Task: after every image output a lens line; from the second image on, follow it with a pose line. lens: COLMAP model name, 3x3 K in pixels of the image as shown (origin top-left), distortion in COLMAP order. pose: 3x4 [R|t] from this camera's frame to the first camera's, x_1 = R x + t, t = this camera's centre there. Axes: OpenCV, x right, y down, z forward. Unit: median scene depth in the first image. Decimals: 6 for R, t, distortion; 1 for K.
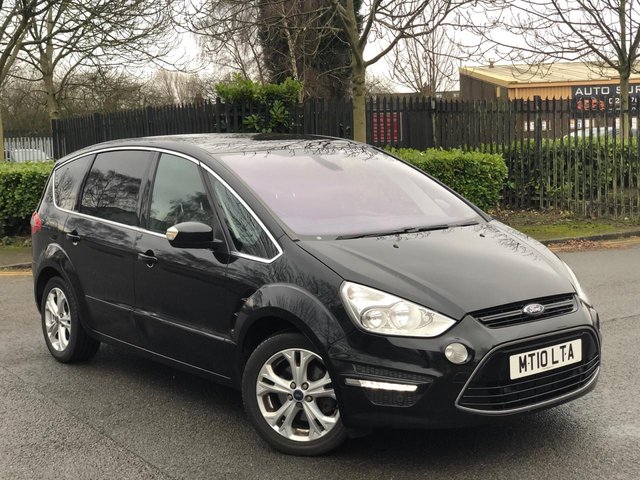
lens RADIAL K [[939.4, 0, 316.6], [0, 939.4, 238.8], [0, 0, 1]] dist [0.084861, 0.000000]
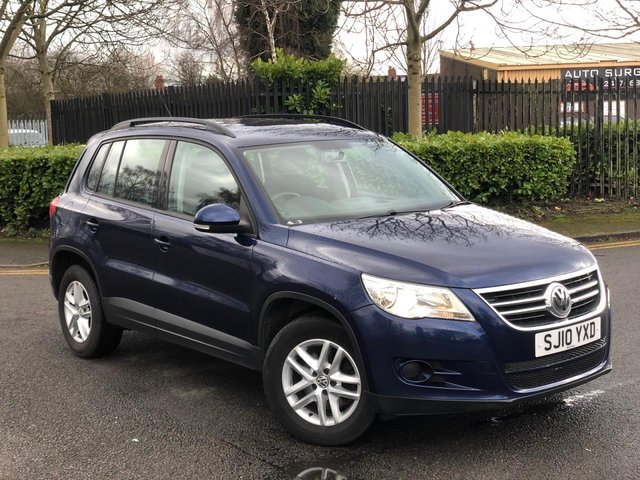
lens RADIAL K [[939.4, 0, 315.6], [0, 939.4, 235.0], [0, 0, 1]] dist [0.084861, 0.000000]
pose [[0.998821, -0.004098, 0.048371, -0.080213], [0.003465, 0.999907, 0.013168, -0.005562], [-0.048420, -0.012985, 0.998743, 0.066754]]
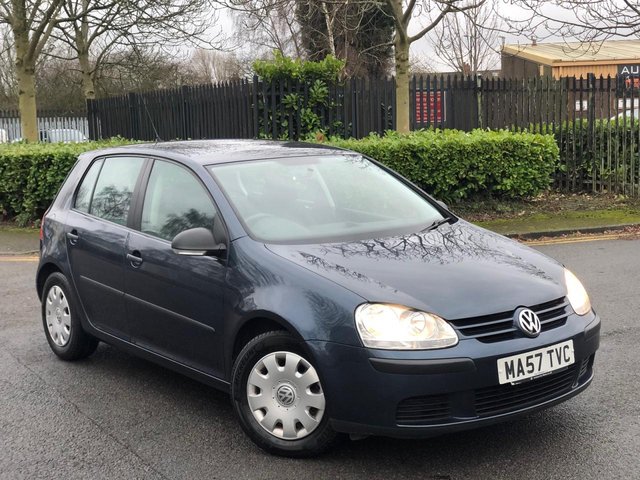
lens RADIAL K [[939.4, 0, 317.0], [0, 939.4, 232.7], [0, 0, 1]] dist [0.084861, 0.000000]
pose [[0.999281, 0.005451, -0.037527, -0.003964], [-0.004904, 0.999880, 0.014666, -0.003515], [0.037602, -0.014471, 0.999188, 0.032527]]
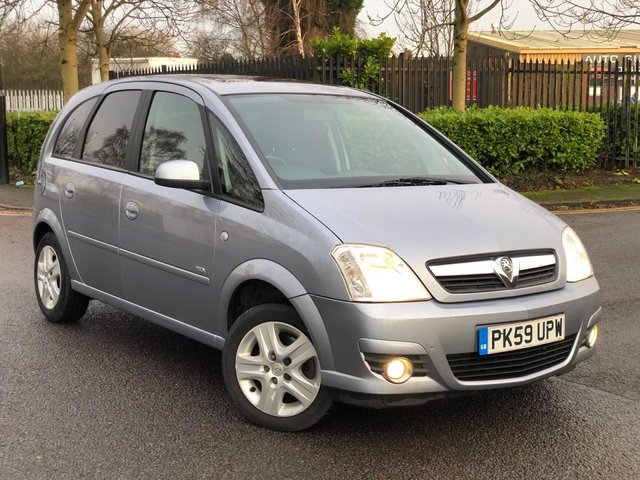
lens RADIAL K [[939.4, 0, 308.0], [0, 939.4, 234.9], [0, 0, 1]] dist [0.084861, 0.000000]
pose [[0.999233, 0.020553, 0.033317, -0.122569], [-0.021667, 0.999206, 0.033425, 0.011501], [-0.032604, -0.034121, 0.998886, -0.013583]]
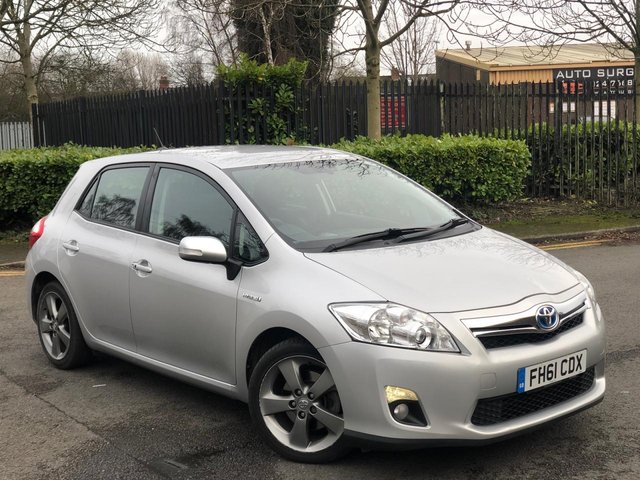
lens RADIAL K [[939.4, 0, 313.2], [0, 939.4, 228.9], [0, 0, 1]] dist [0.084861, 0.000000]
pose [[0.999334, -0.005449, 0.036086, -0.041013], [0.005180, 0.999958, 0.007539, -0.007622], [-0.036125, -0.007347, 0.999320, 0.050519]]
